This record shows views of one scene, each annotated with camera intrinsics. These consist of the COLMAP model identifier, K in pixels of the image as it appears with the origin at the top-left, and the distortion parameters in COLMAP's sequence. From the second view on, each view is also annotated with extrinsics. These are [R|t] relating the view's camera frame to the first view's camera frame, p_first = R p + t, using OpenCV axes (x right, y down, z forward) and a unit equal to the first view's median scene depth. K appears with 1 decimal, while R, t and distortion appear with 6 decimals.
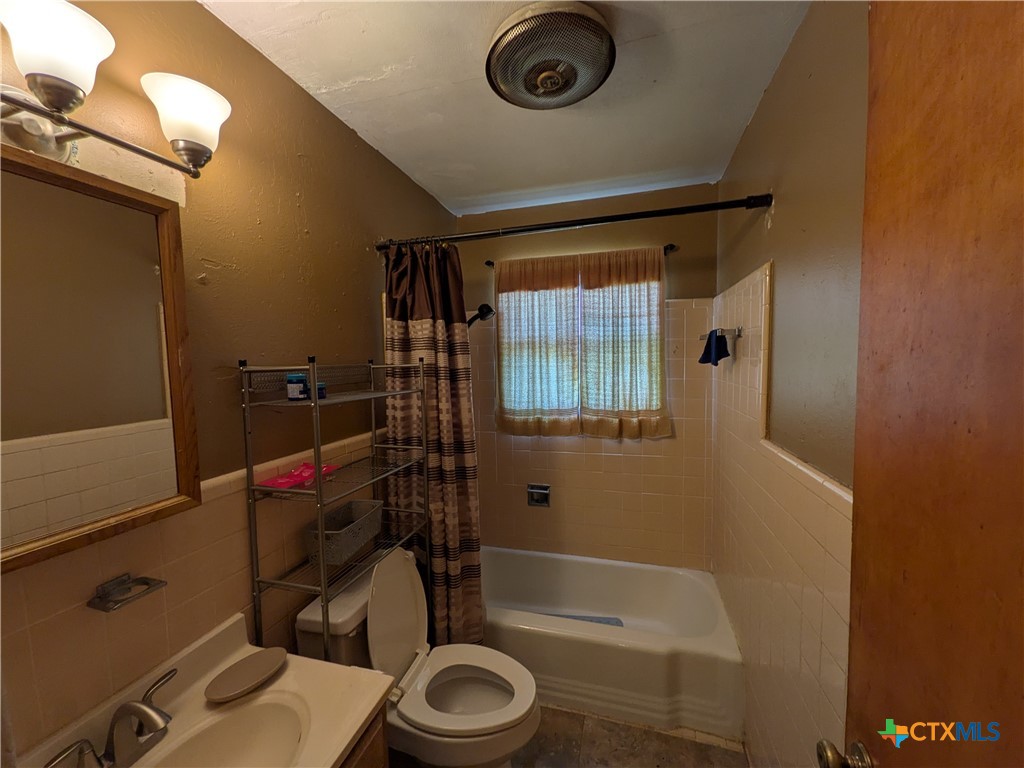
lens RADIAL K [[404.8, 0, 511.4], [0, 404.8, 384.3], [0, 0, 1]] dist [0.011127, -0.001772]
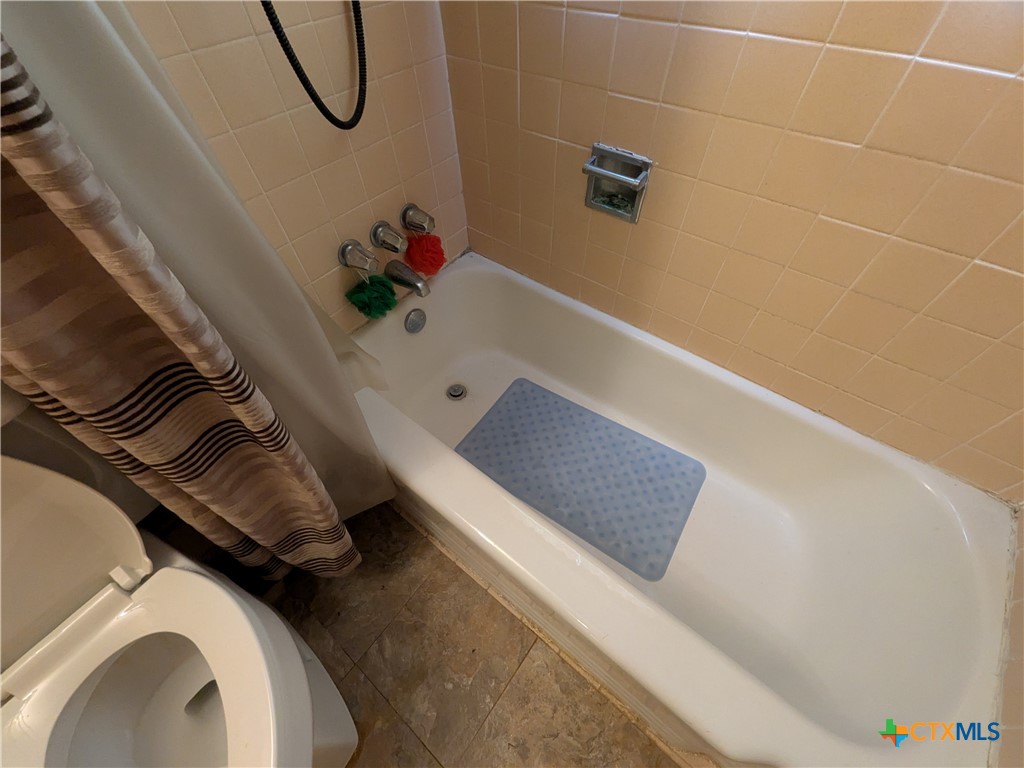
lens RADIAL K [[404.8, 0, 506.8], [0, 404.8, 380.3], [0, 0, 1]] dist [0.011127, -0.001772]
pose [[0.925614, 0.299360, -0.231564, 0.116079], [-0.020411, 0.650439, 0.759284, 0.114414], [0.377917, -0.698078, 0.608166, 0.628133]]
